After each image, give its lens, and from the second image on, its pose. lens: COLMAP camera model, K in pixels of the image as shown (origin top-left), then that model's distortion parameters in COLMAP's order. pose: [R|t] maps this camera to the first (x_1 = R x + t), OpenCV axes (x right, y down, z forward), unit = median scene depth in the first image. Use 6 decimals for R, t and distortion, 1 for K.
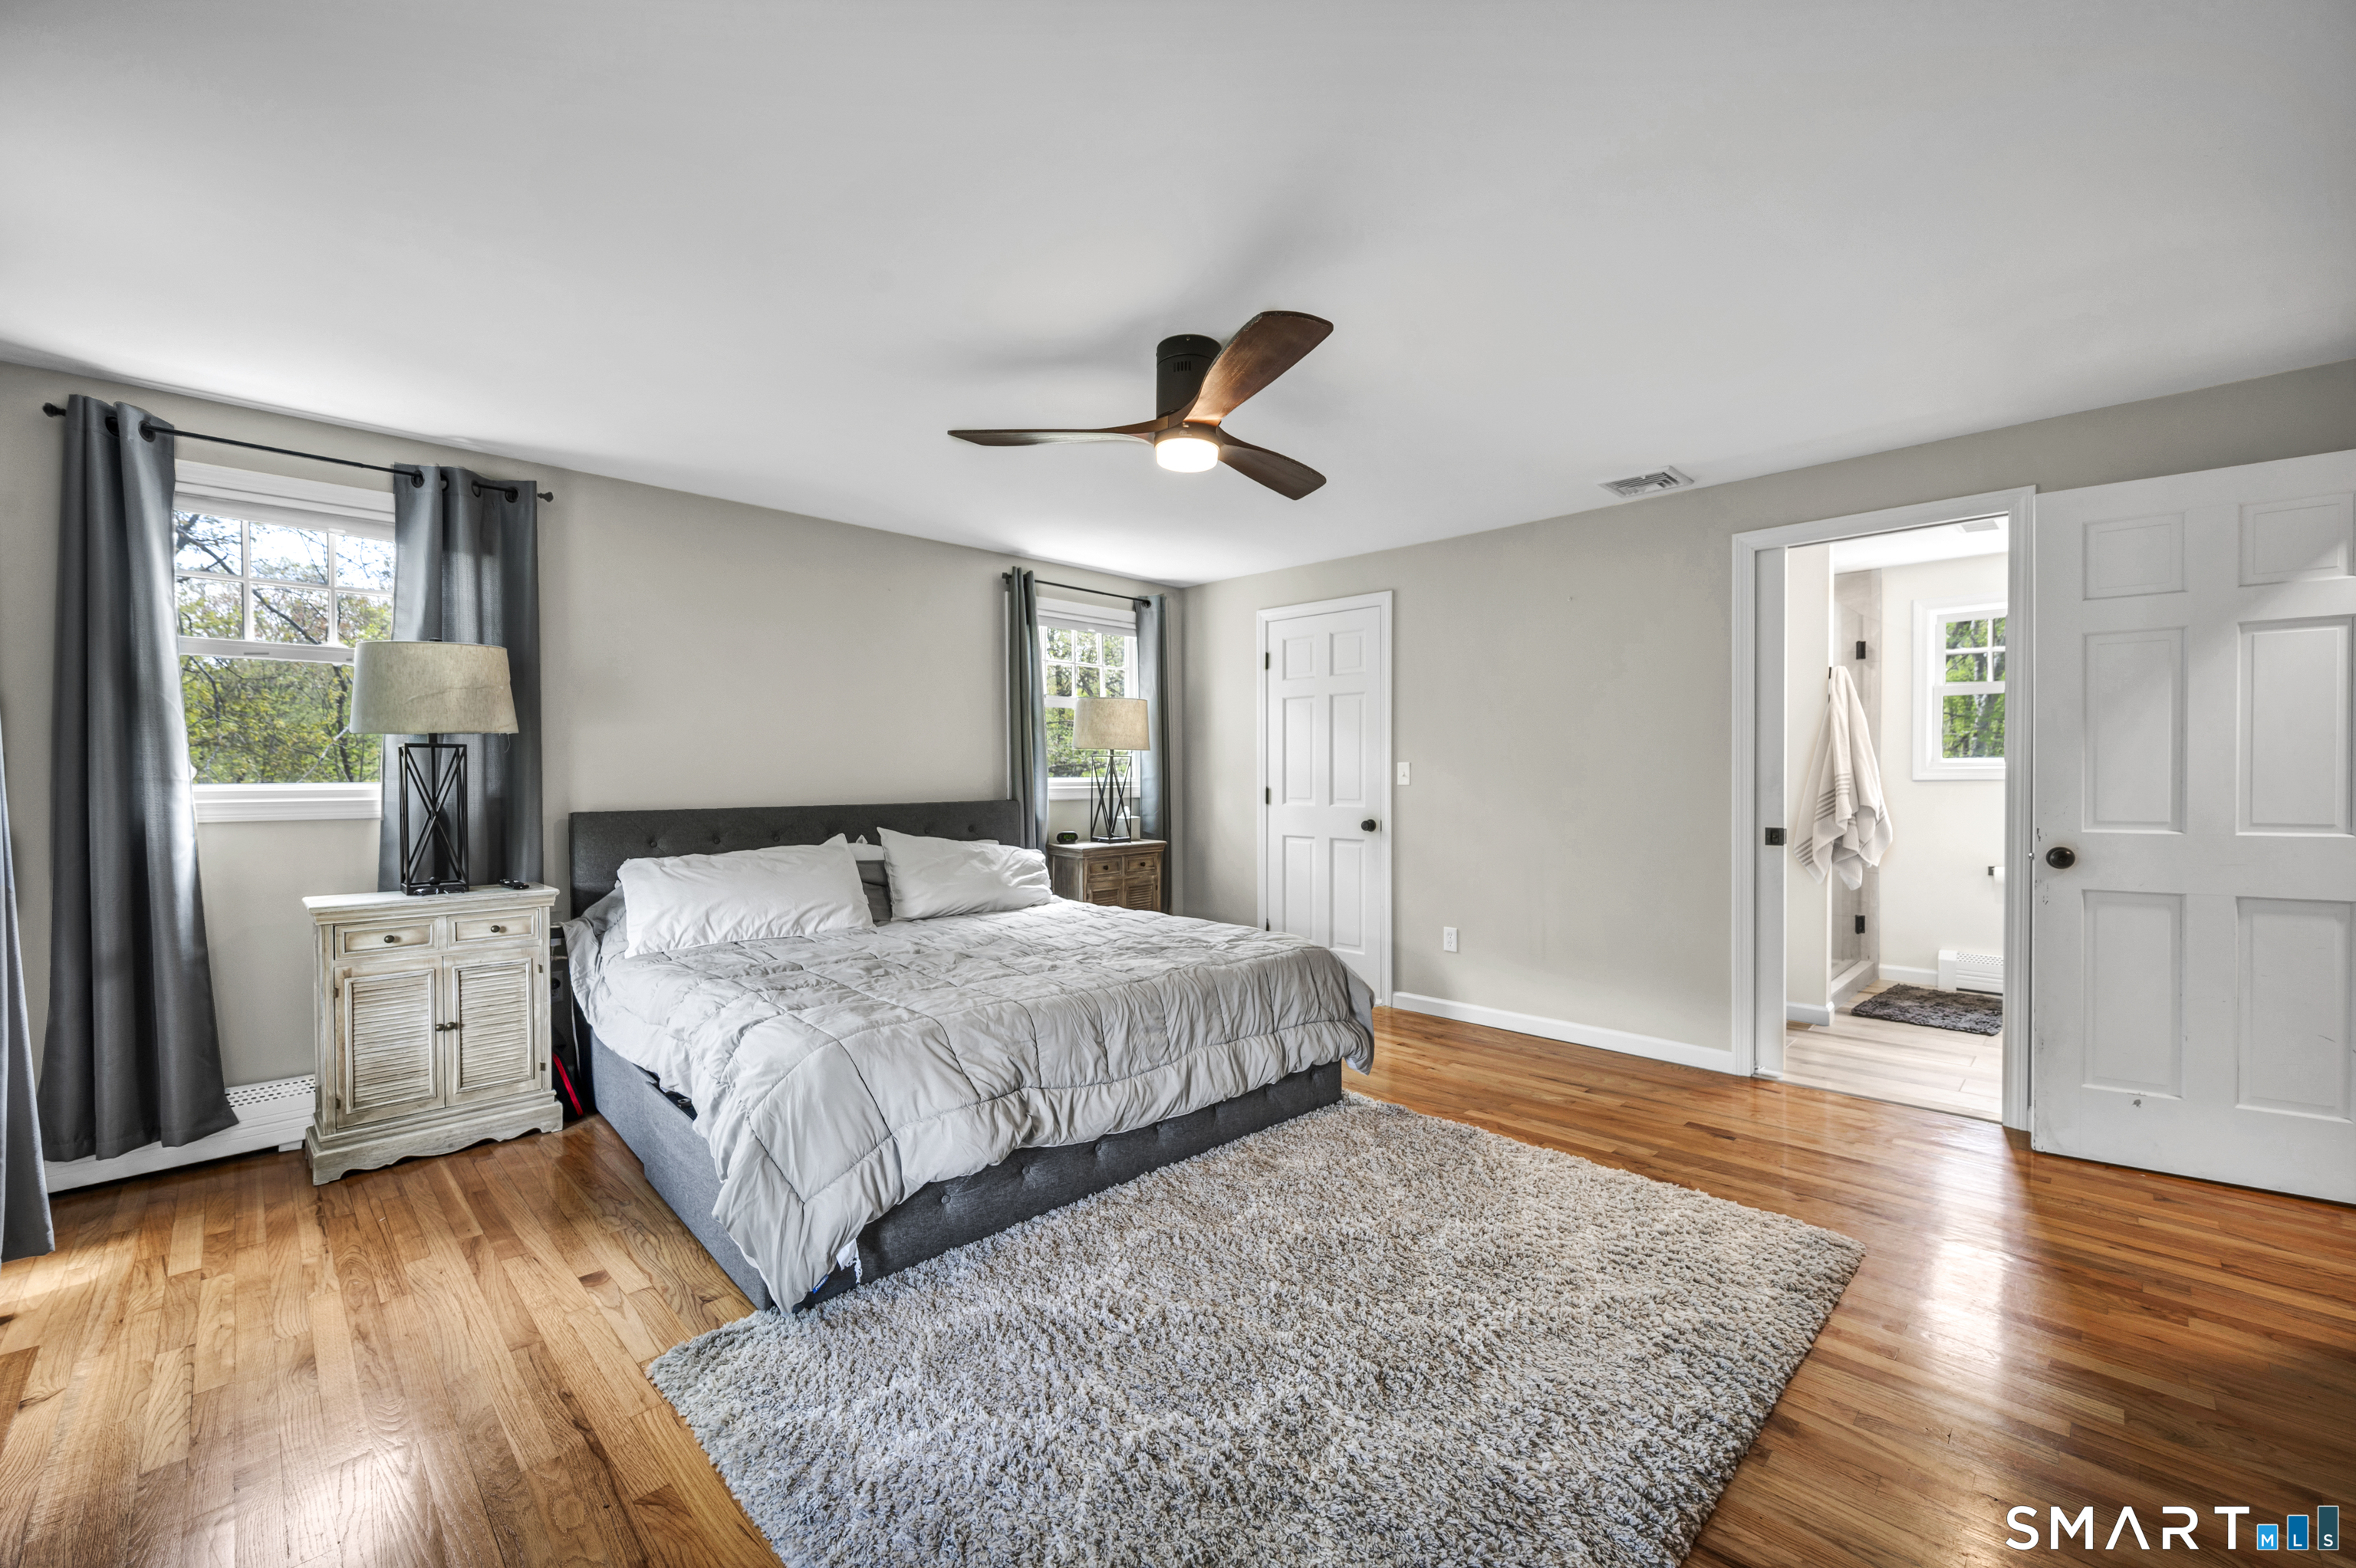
lens RADIAL K [[959.9, 0, 1174.2], [0, 959.9, 782.0], [0, 0, 1]] dist [0.002404, -0.000107]
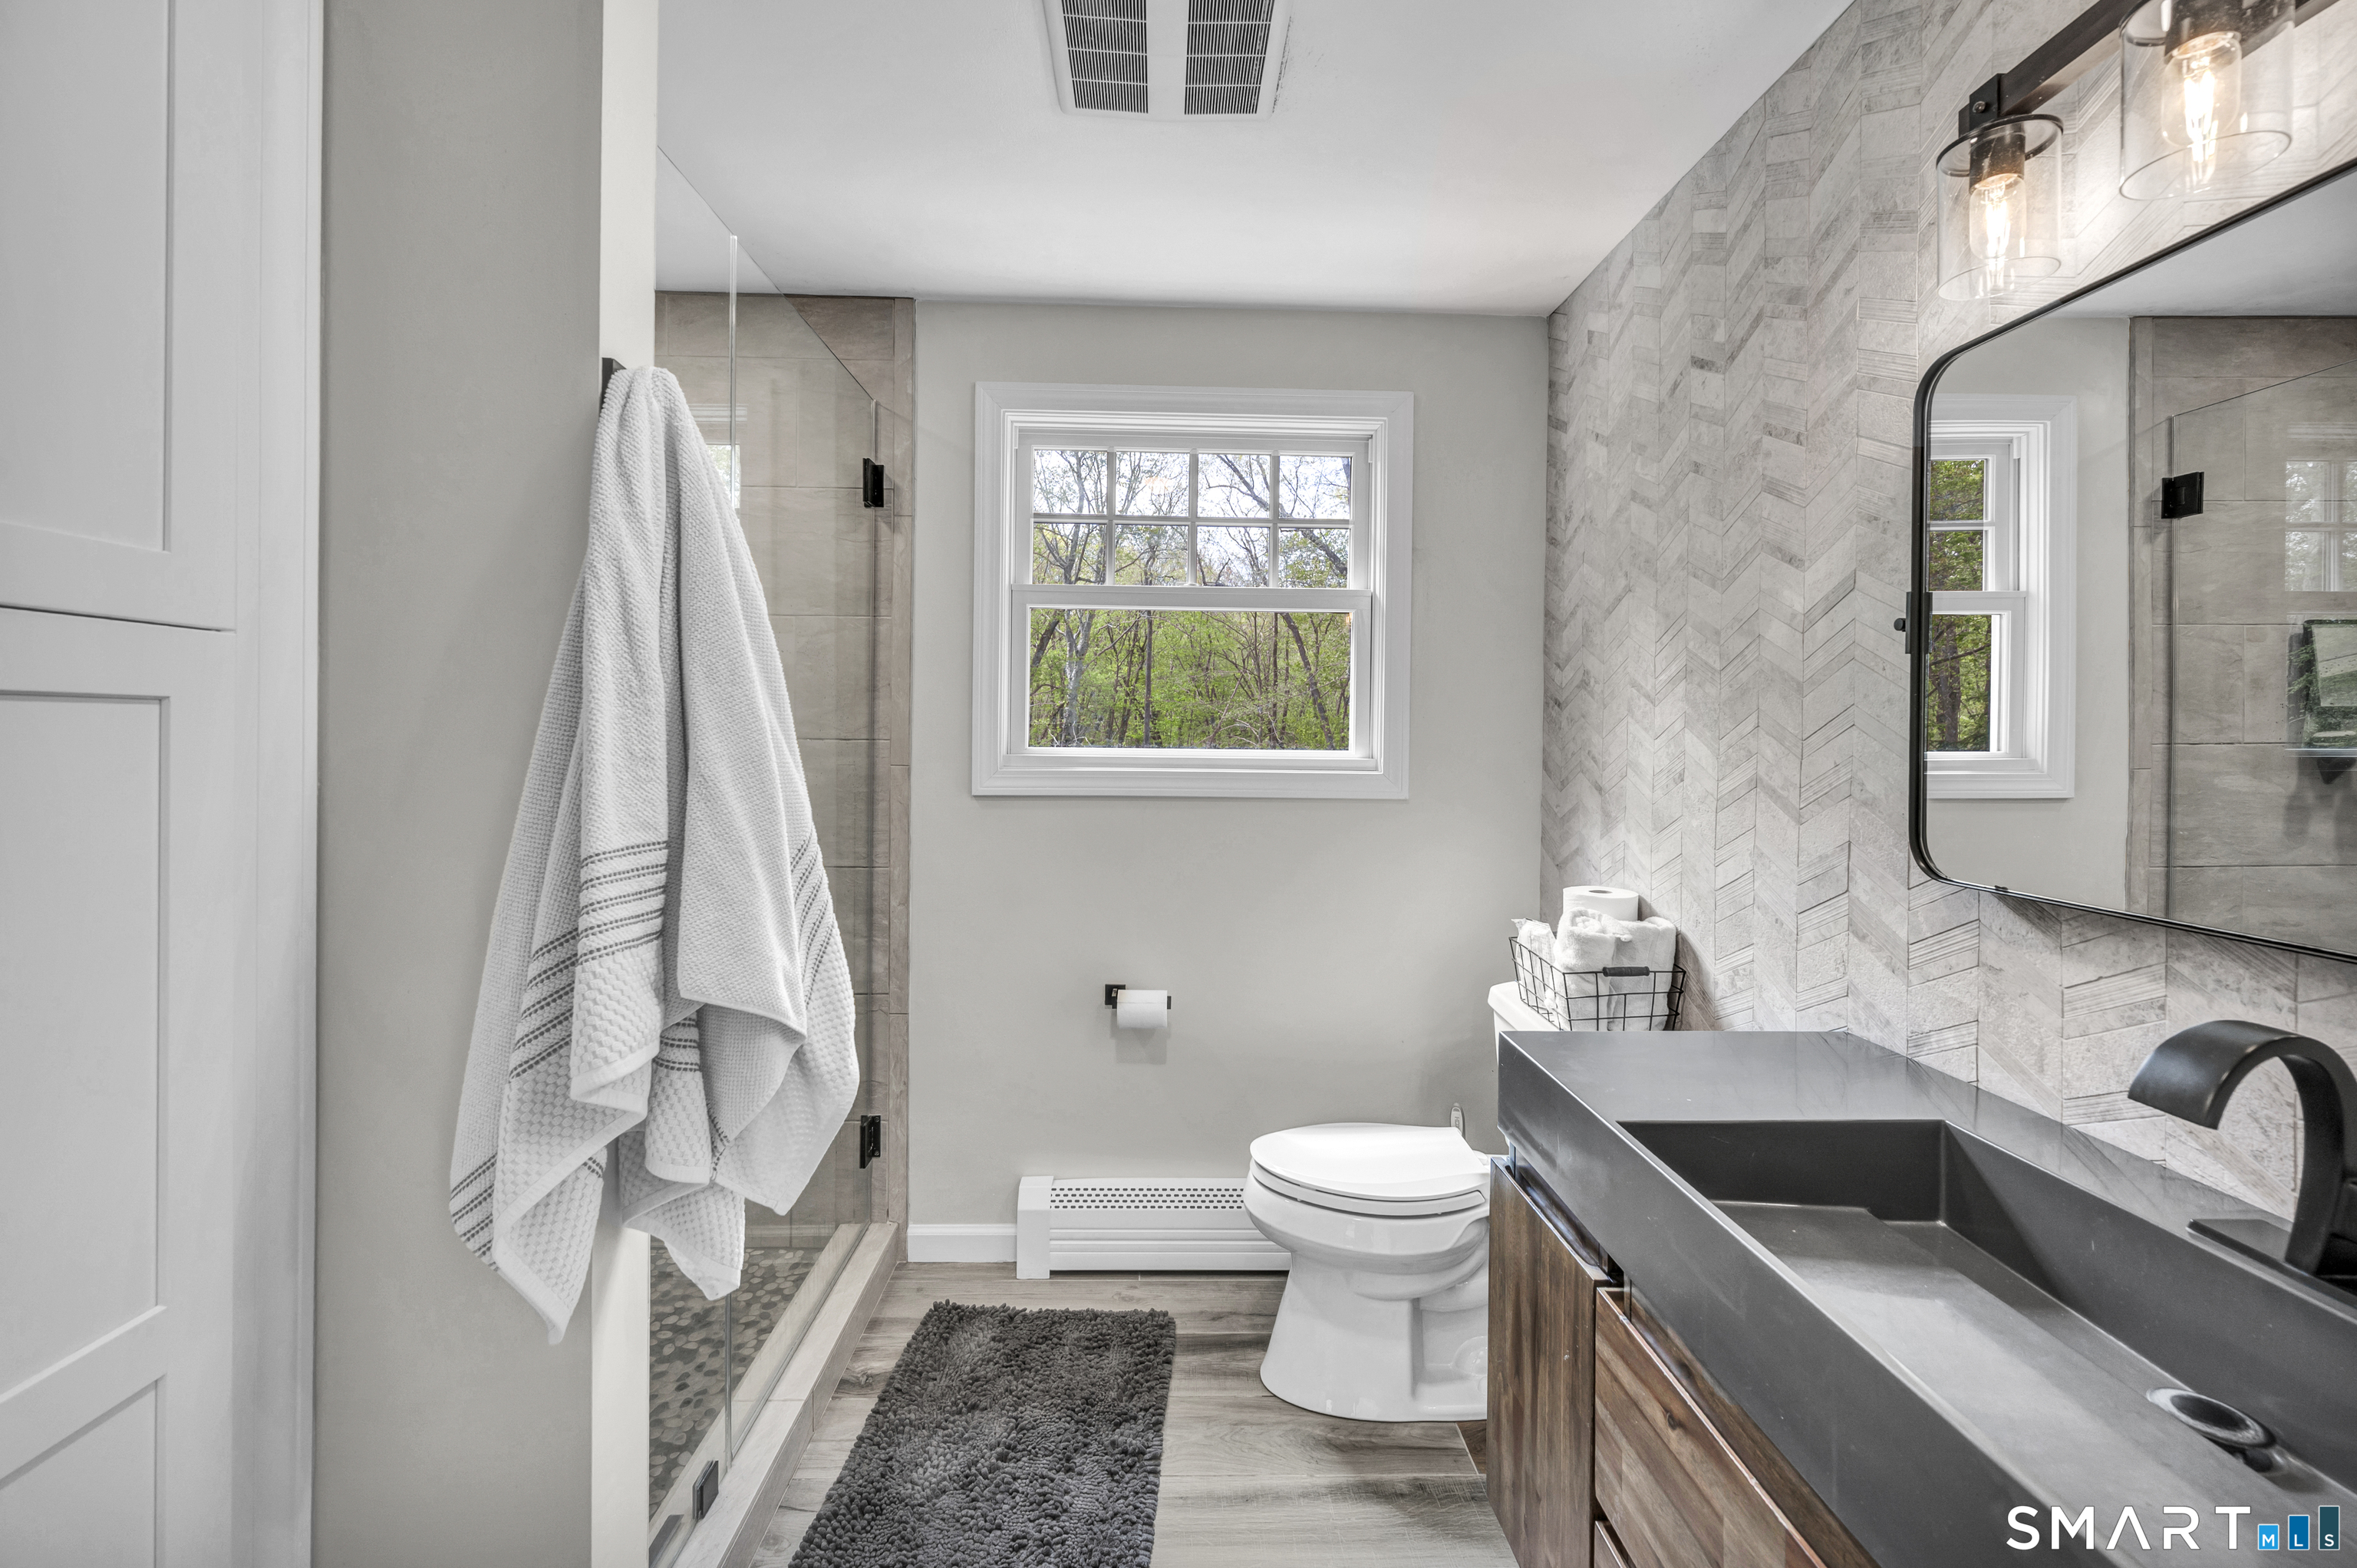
lens RADIAL K [[952.0, 0, 1162.8], [0, 952.0, 731.1], [0, 0, 1]] dist [-0.003824, 0.000489]
pose [[0.697173, 0.005040, 0.716885, 0.510499], [-0.000100, 0.999976, -0.006933, -0.026327], [-0.716903, 0.004762, 0.697157, 0.626399]]
